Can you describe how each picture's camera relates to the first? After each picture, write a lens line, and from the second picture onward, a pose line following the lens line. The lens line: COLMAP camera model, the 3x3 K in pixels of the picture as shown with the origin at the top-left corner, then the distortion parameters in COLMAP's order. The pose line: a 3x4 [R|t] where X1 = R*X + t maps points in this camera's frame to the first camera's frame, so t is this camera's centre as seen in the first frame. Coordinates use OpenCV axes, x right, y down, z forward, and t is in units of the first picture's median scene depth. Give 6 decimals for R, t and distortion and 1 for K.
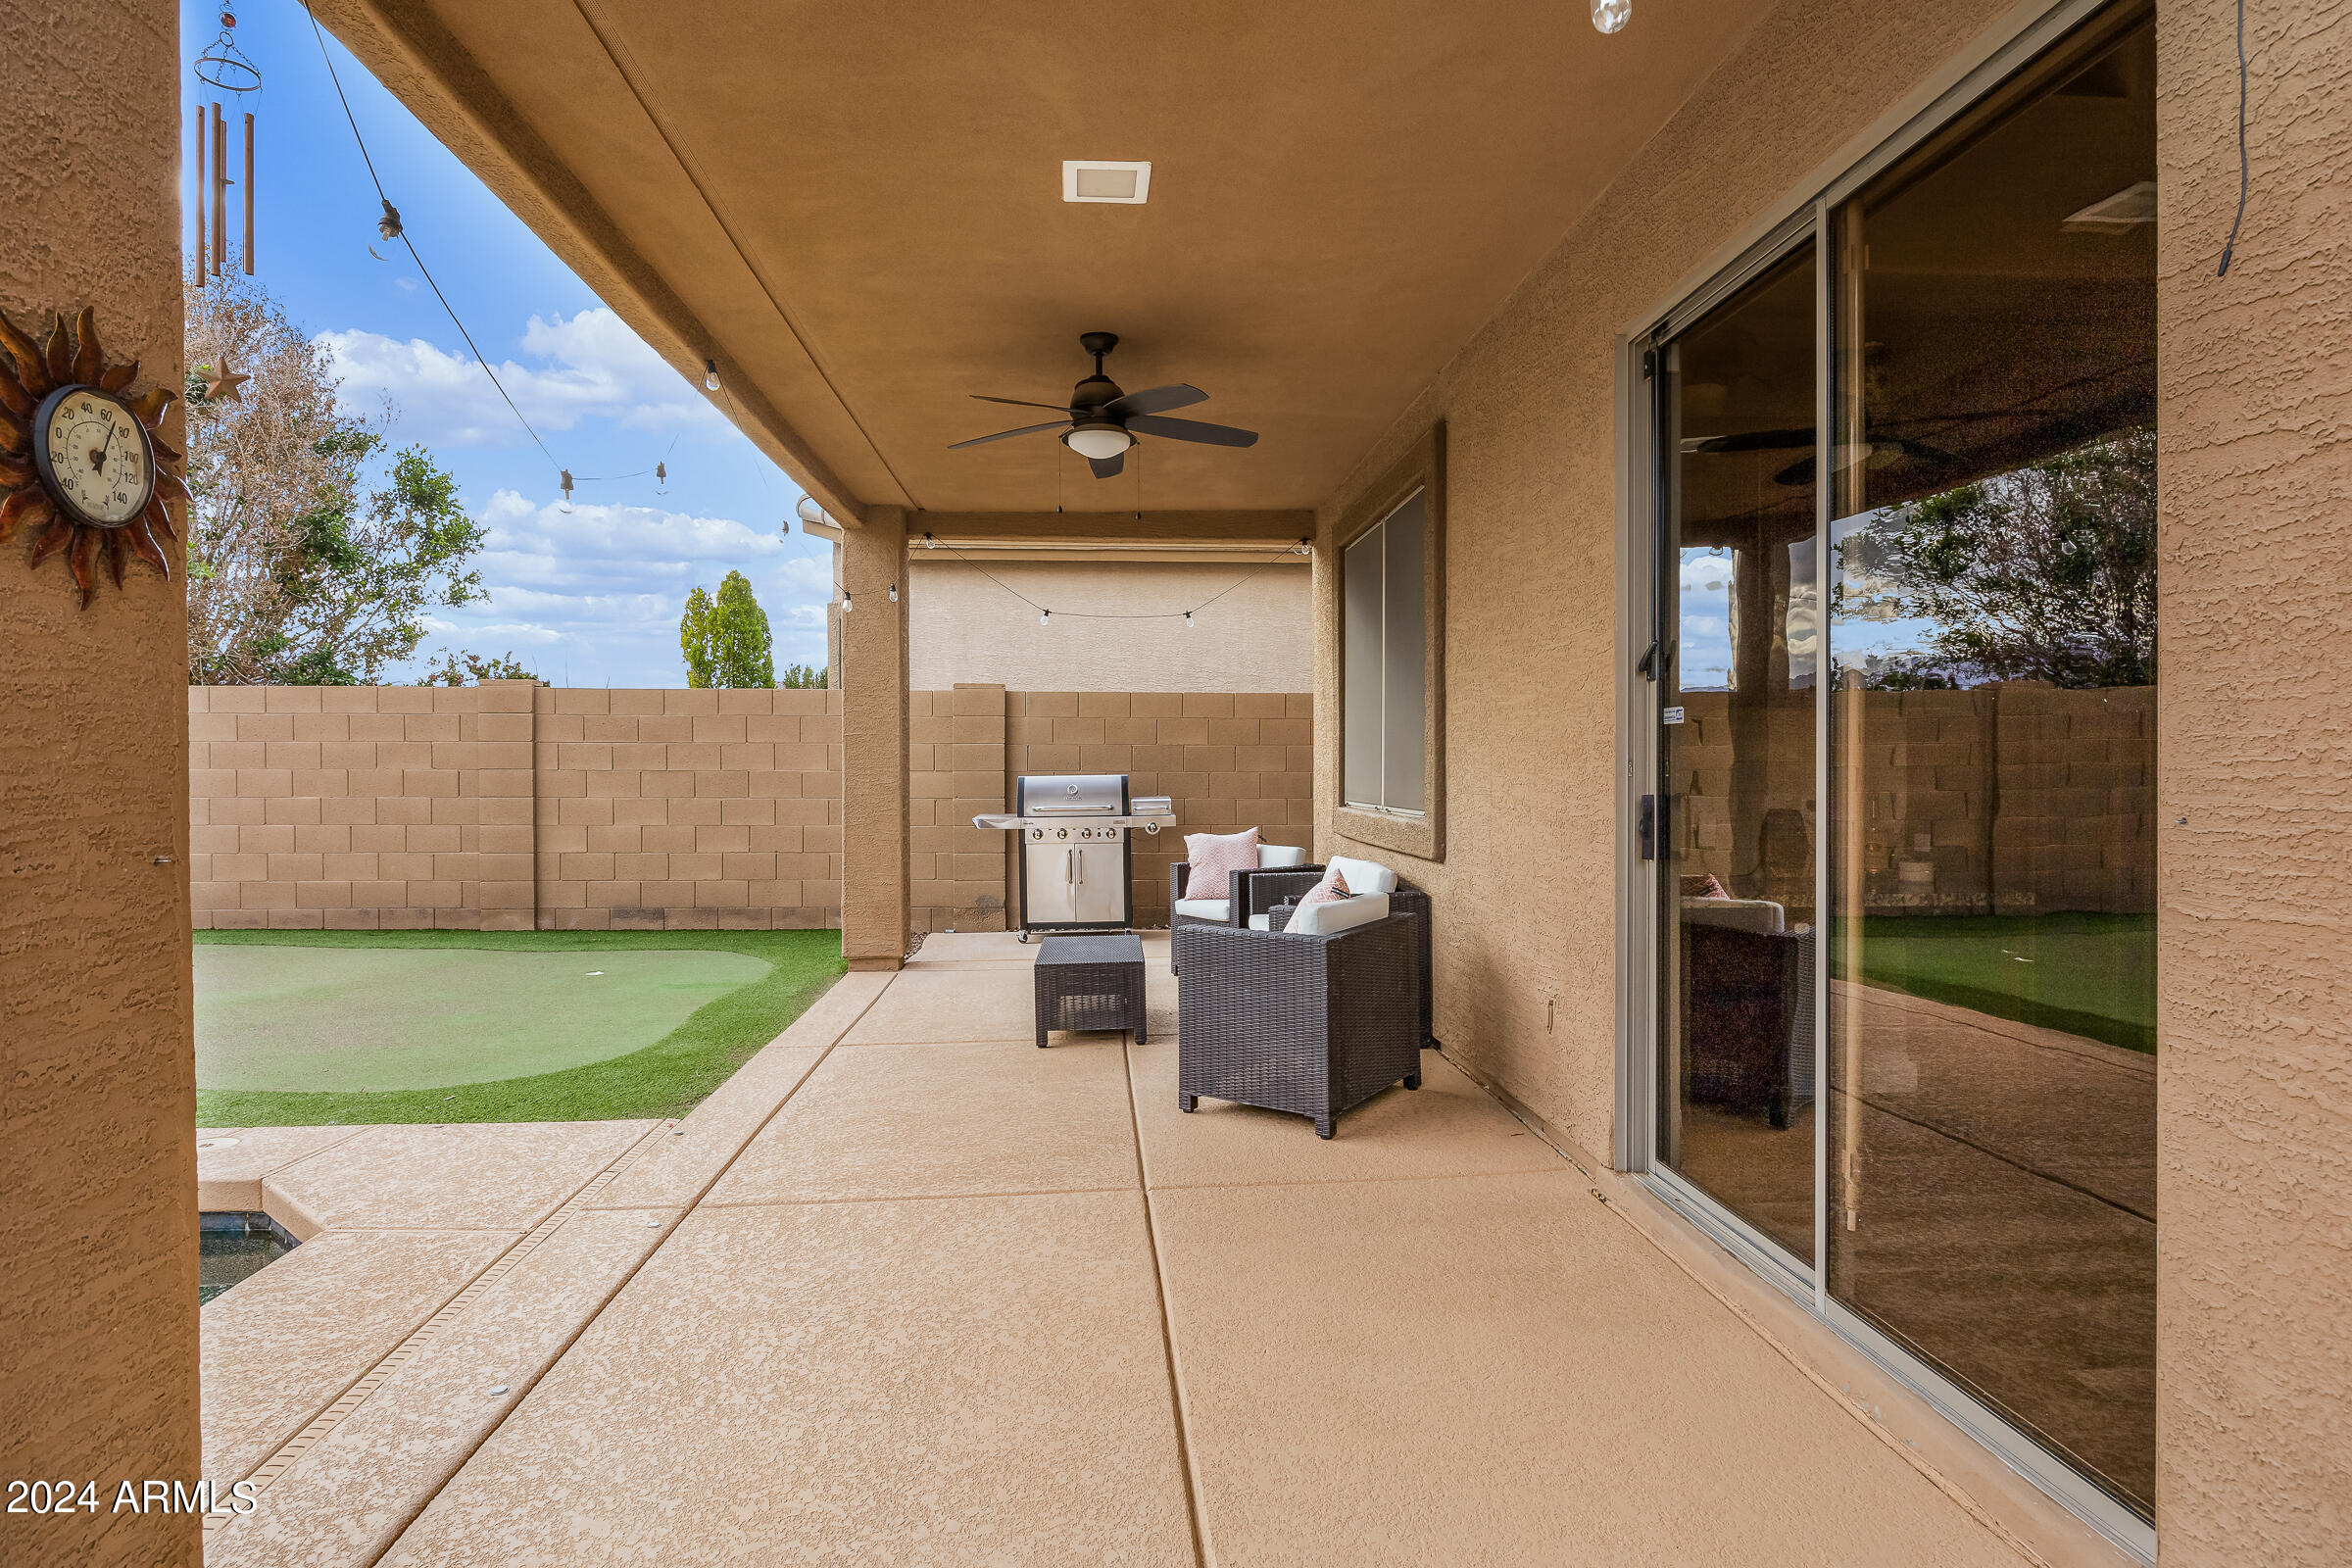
lens RADIAL K [[1239.5, 0, 1171.6], [0, 1239.5, 773.6], [0, 0, 1]] dist [-0.006567, -0.000342]
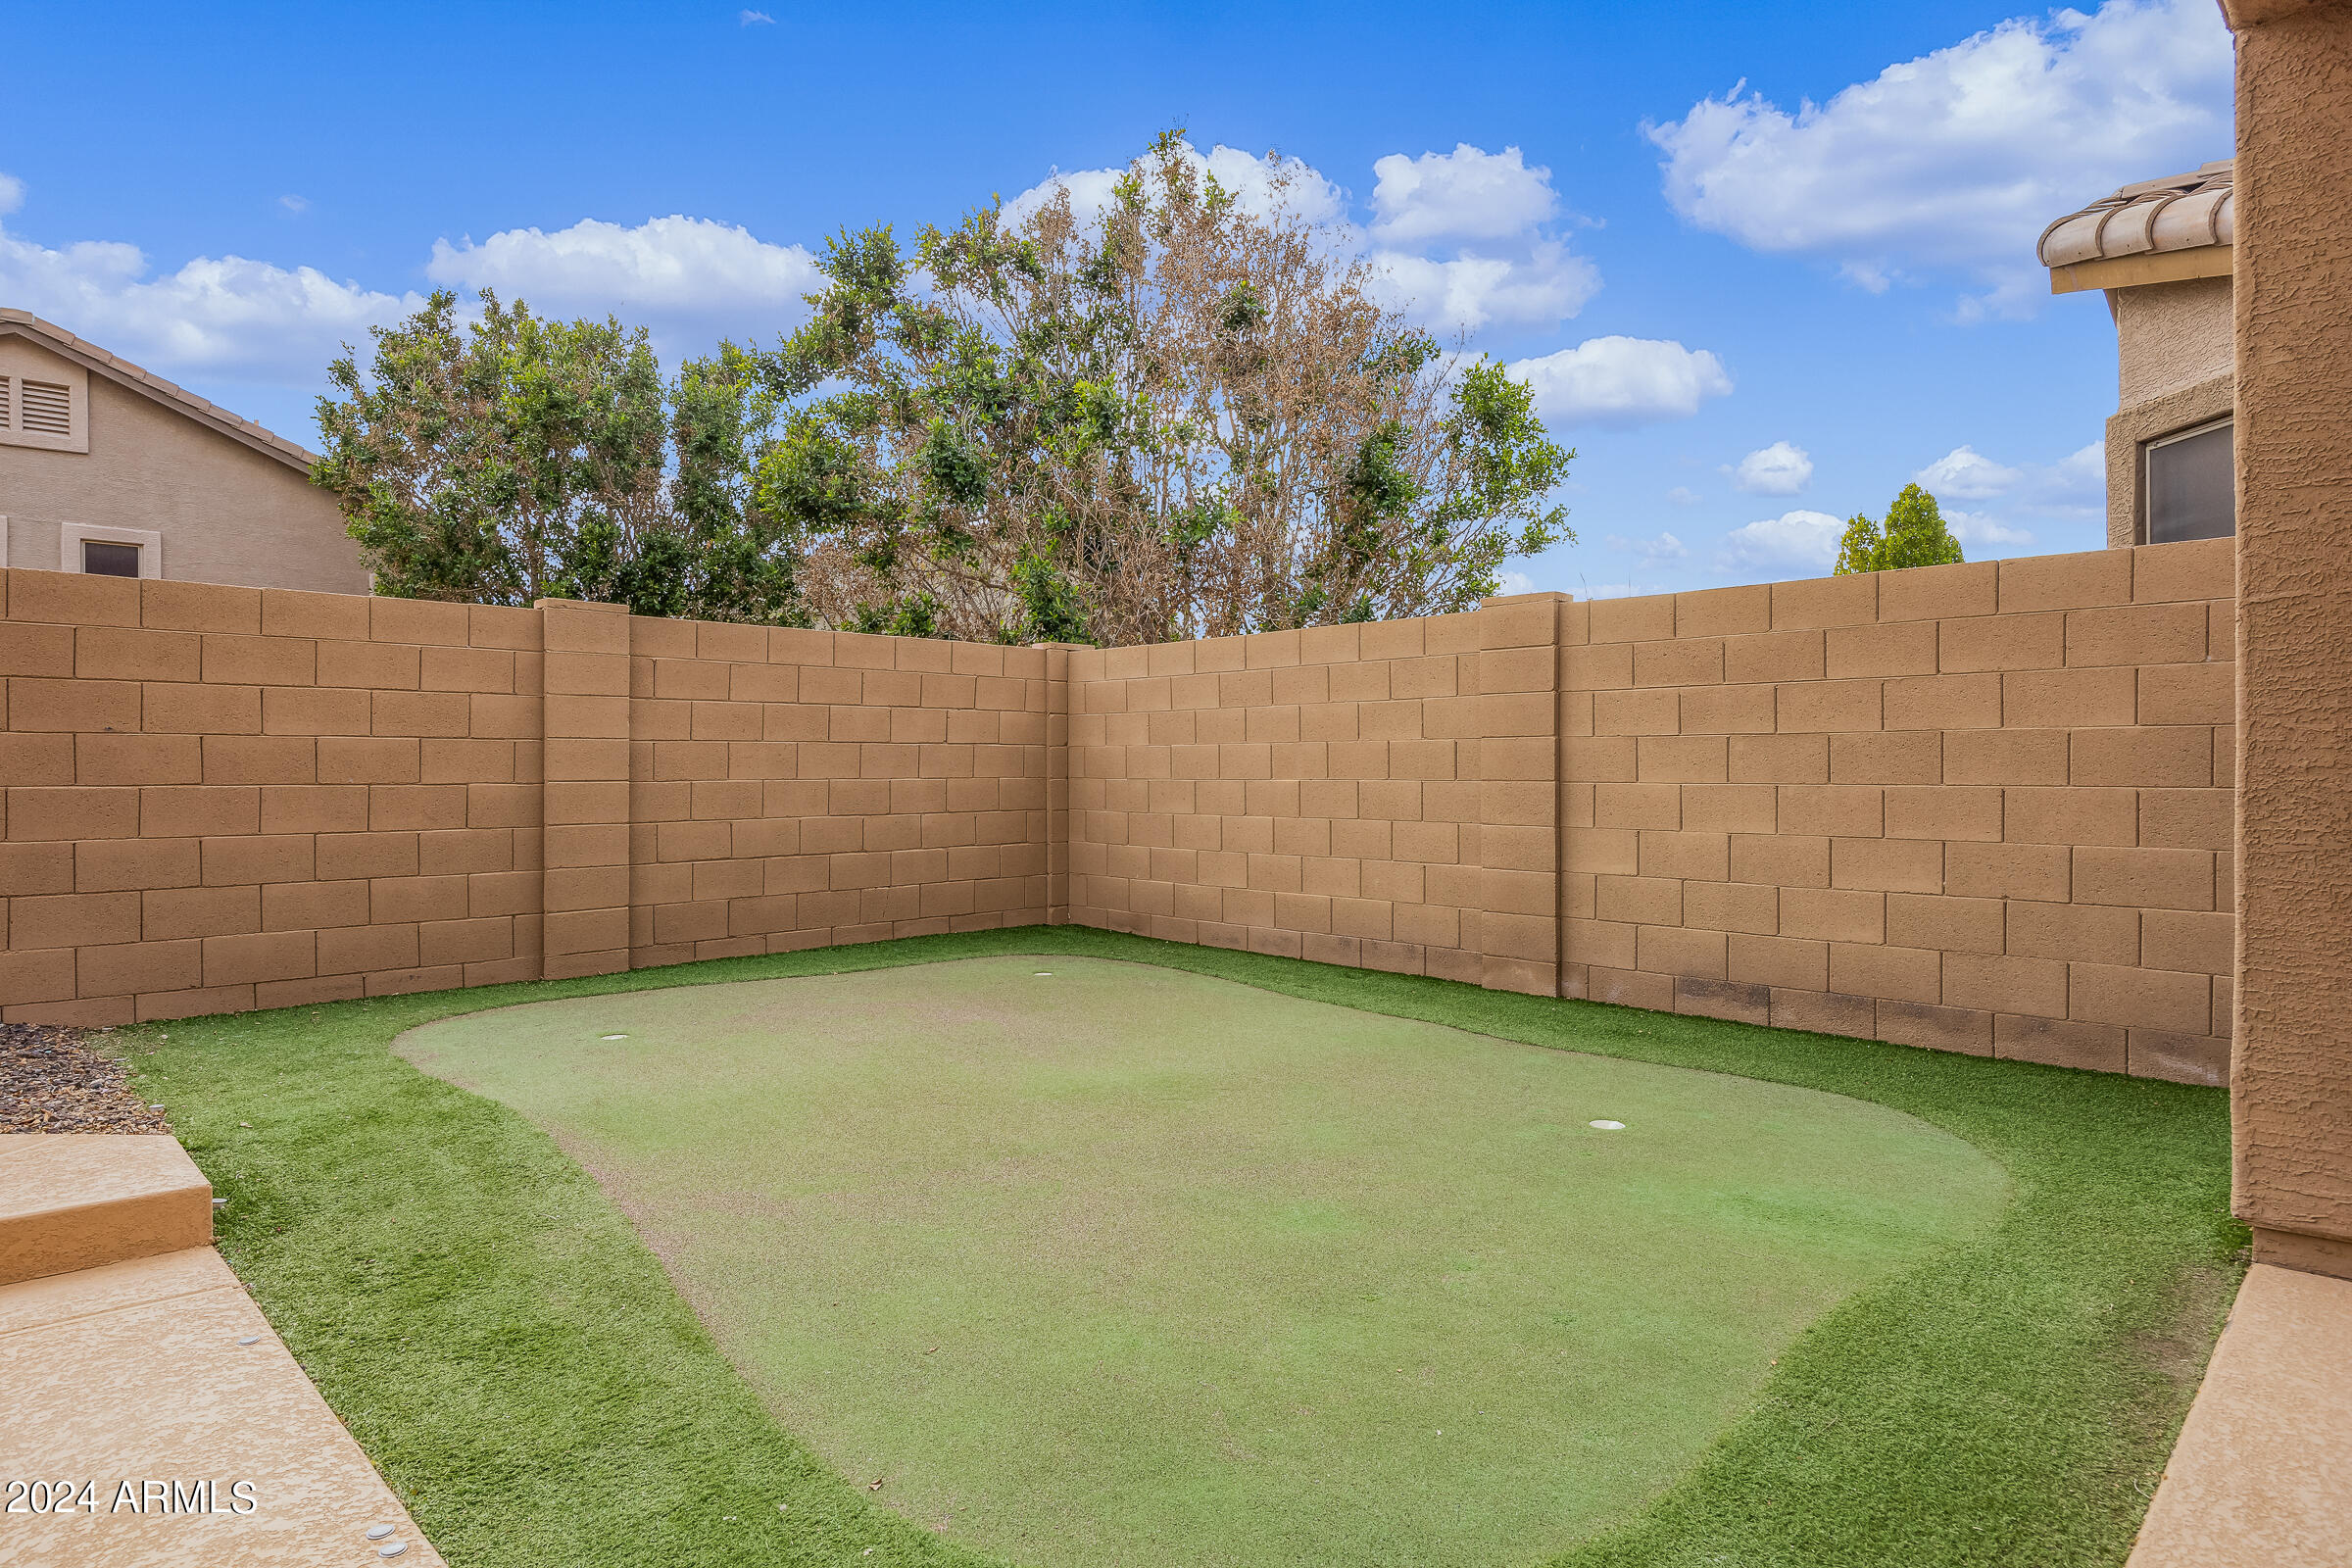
lens RADIAL K [[1300.7, 0, 1164.8], [0, 1300.7, 776.3], [0, 0, 1]] dist [-0.000653, -0.000231]
pose [[0.652225, 0.001650, -0.758024, -0.151186], [-0.001045, 0.999999, 0.001277, 0.015901], [0.758025, -0.000041, 0.652226, 0.428641]]
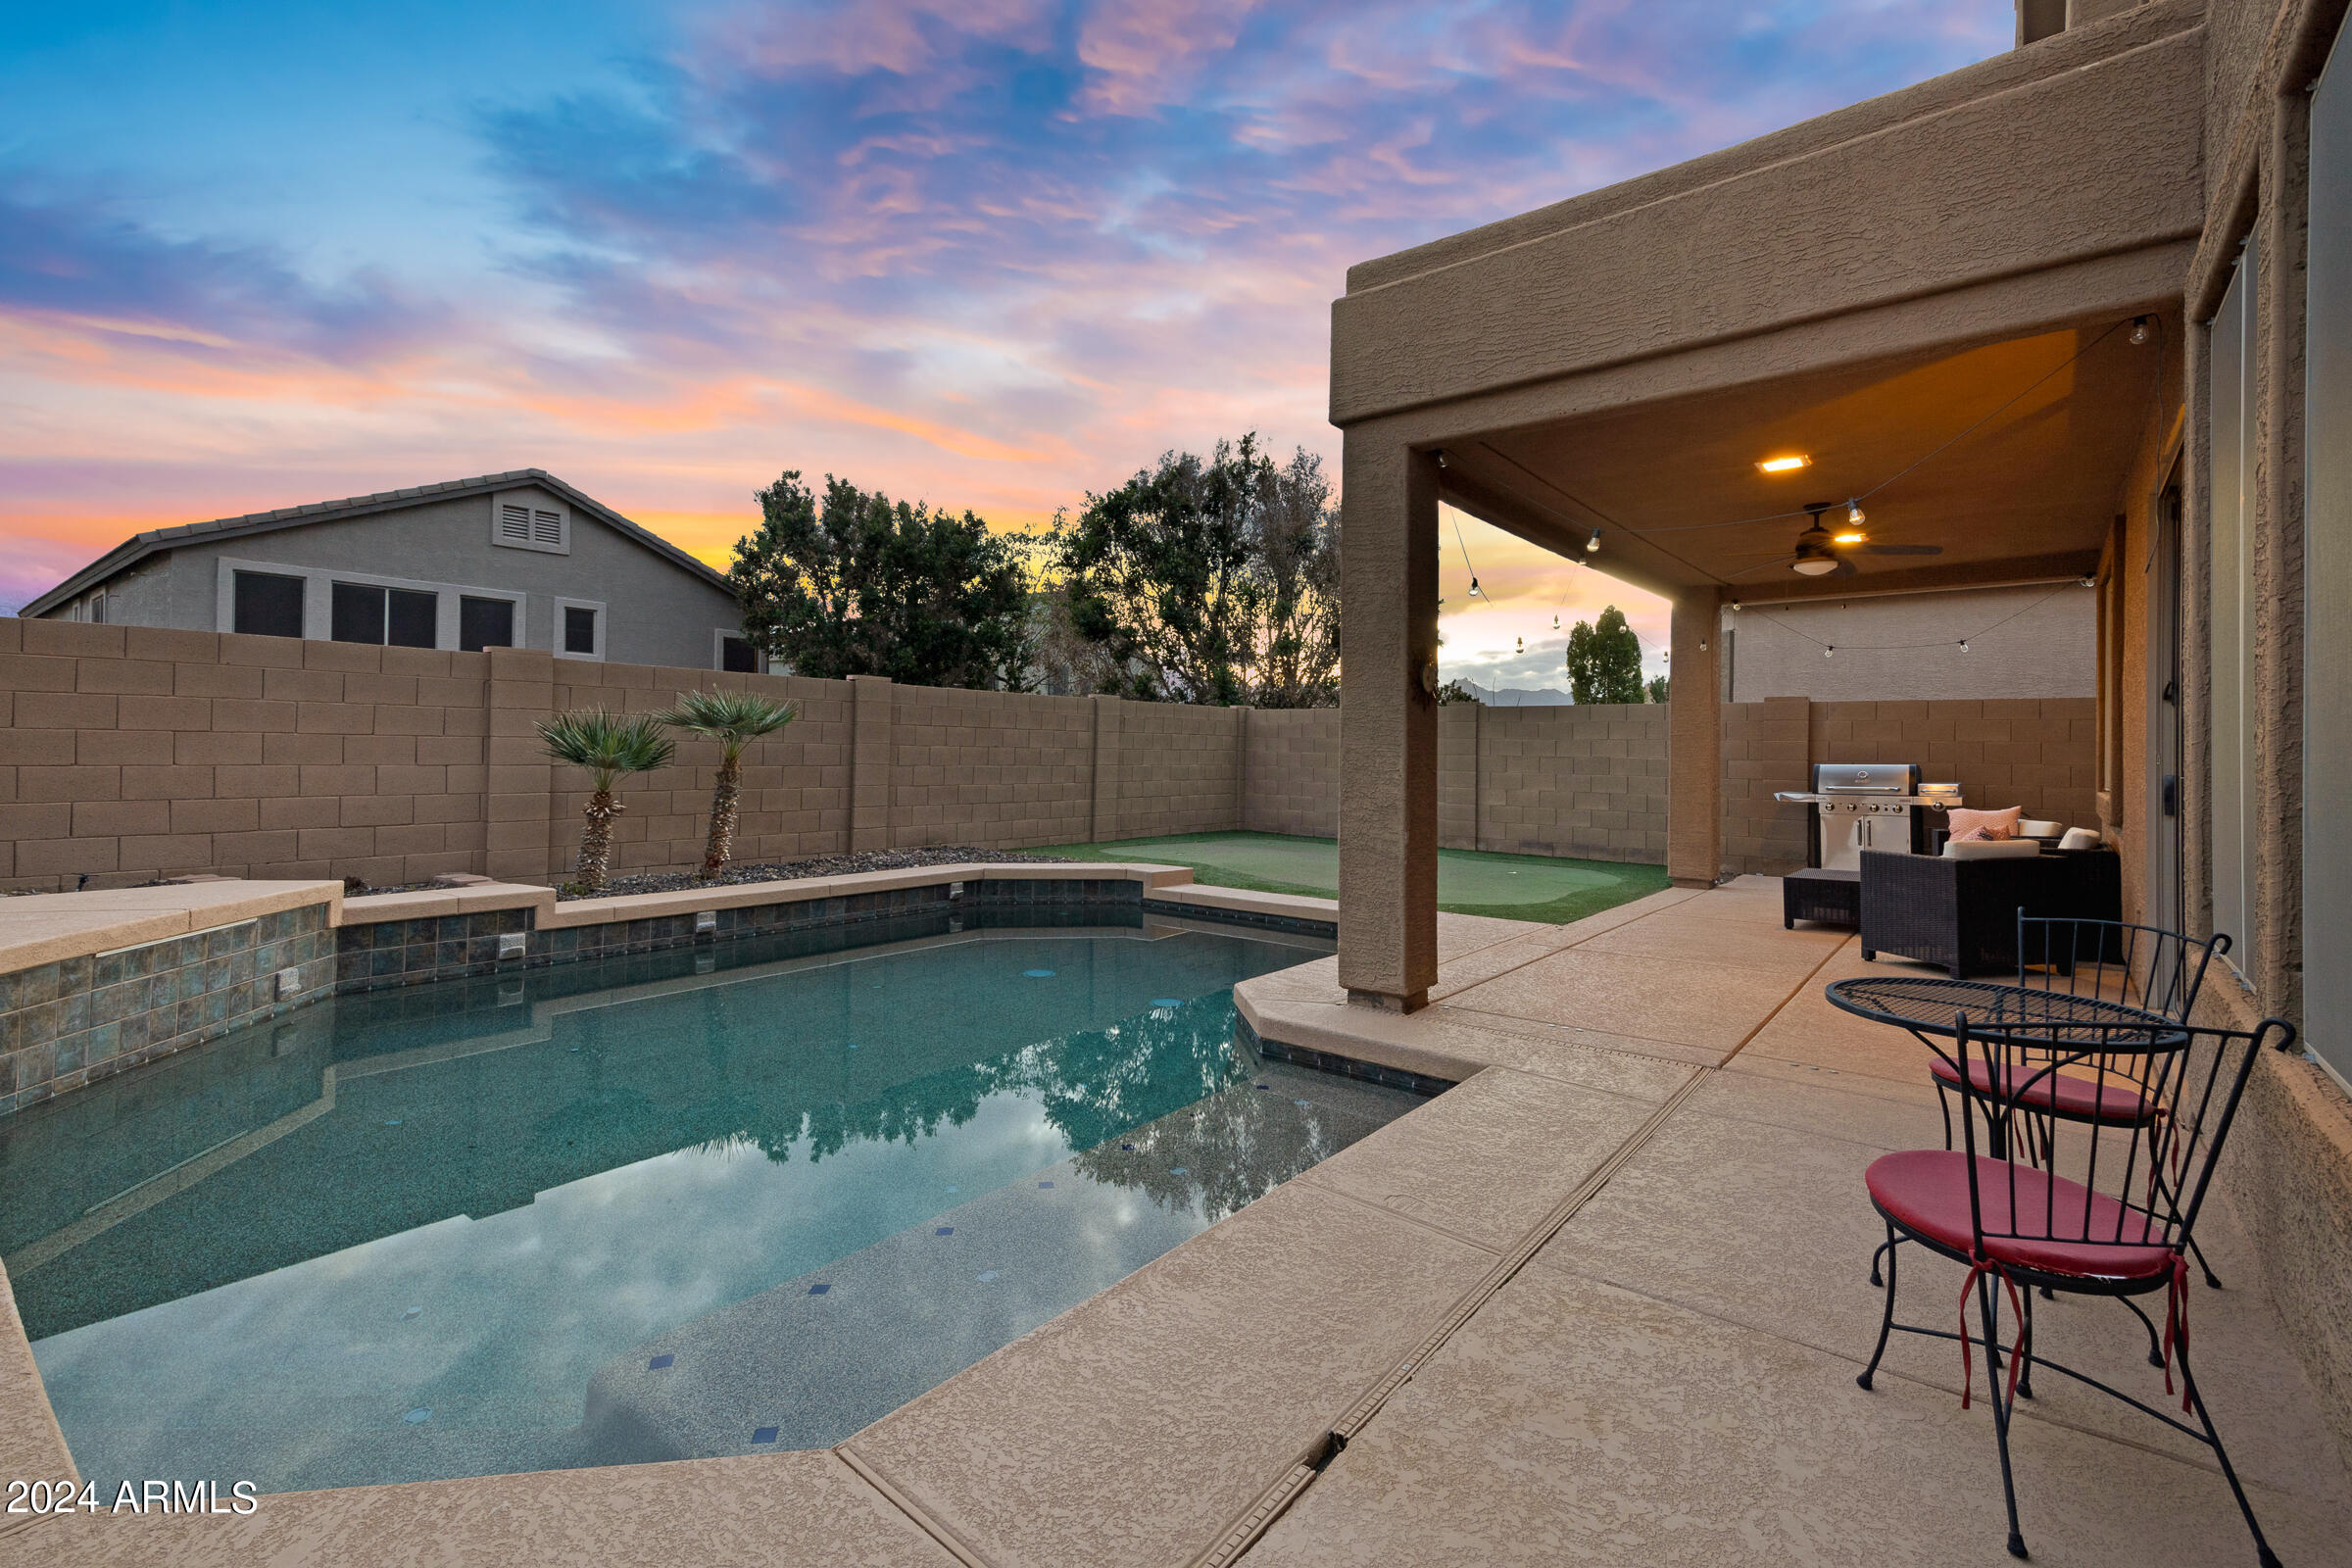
lens RADIAL K [[1044.4, 0, 1172.3], [0, 1044.4, 743.7], [0, 0, 1]] dist [0.075172, -0.000050]
pose [[0.742409, 0.005355, -0.669925, 0.136188], [-0.018500, 0.999751, -0.012511, 0.006899], [0.669691, 0.021682, 0.742323, -0.341034]]
